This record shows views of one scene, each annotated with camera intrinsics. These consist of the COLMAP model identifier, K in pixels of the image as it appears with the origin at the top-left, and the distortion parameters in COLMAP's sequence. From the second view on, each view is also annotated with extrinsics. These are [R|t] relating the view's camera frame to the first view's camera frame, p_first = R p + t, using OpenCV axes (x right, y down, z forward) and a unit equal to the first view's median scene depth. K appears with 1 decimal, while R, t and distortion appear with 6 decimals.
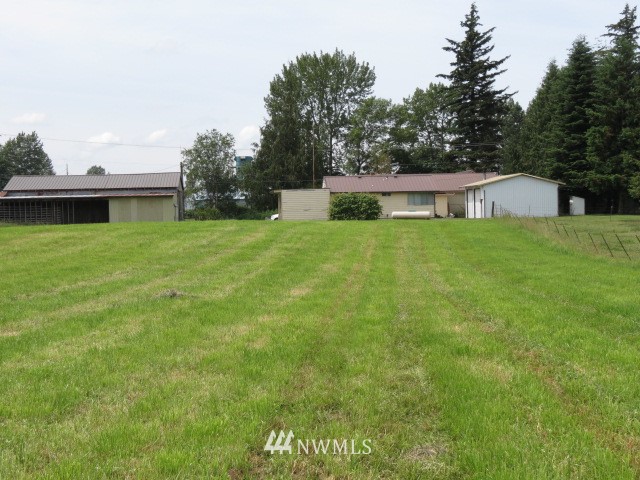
lens RADIAL K [[1226.4, 0, 319.7], [0, 1226.4, 240.1], [0, 0, 1]] dist [-0.085236, 0.000000]
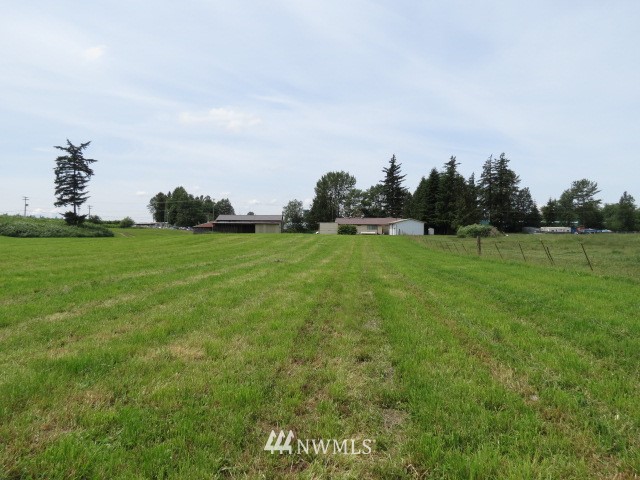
lens RADIAL K [[454.5, 0, 318.8], [0, 454.5, 243.3], [0, 0, 1]] dist [-0.031137, 0.006665]
pose [[0.999122, 0.026716, -0.032272, -0.000531], [-0.026573, 0.999635, 0.004869, -0.000598], [0.032390, -0.004007, 0.999467, 0.012404]]
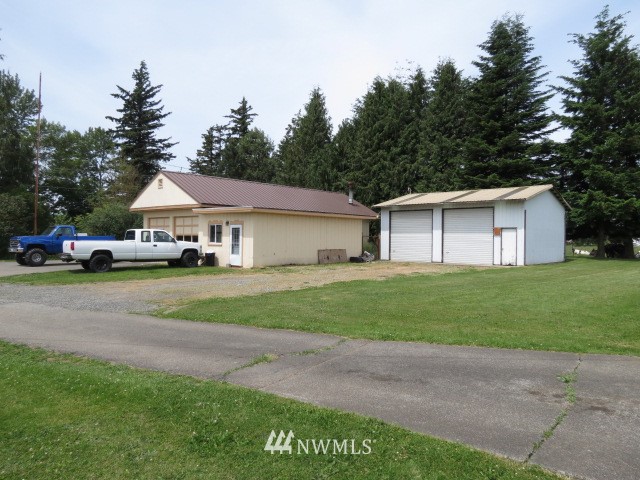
lens RADIAL K [[454.5, 0, 334.7], [0, 454.5, 224.0], [0, 0, 1]] dist [-0.031137, 0.006665]
pose [[0.729323, 0.045243, 0.682672, -0.046473], [-0.004602, 0.998113, -0.061232, -0.027308], [-0.684154, 0.041516, 0.728155, 1.037014]]
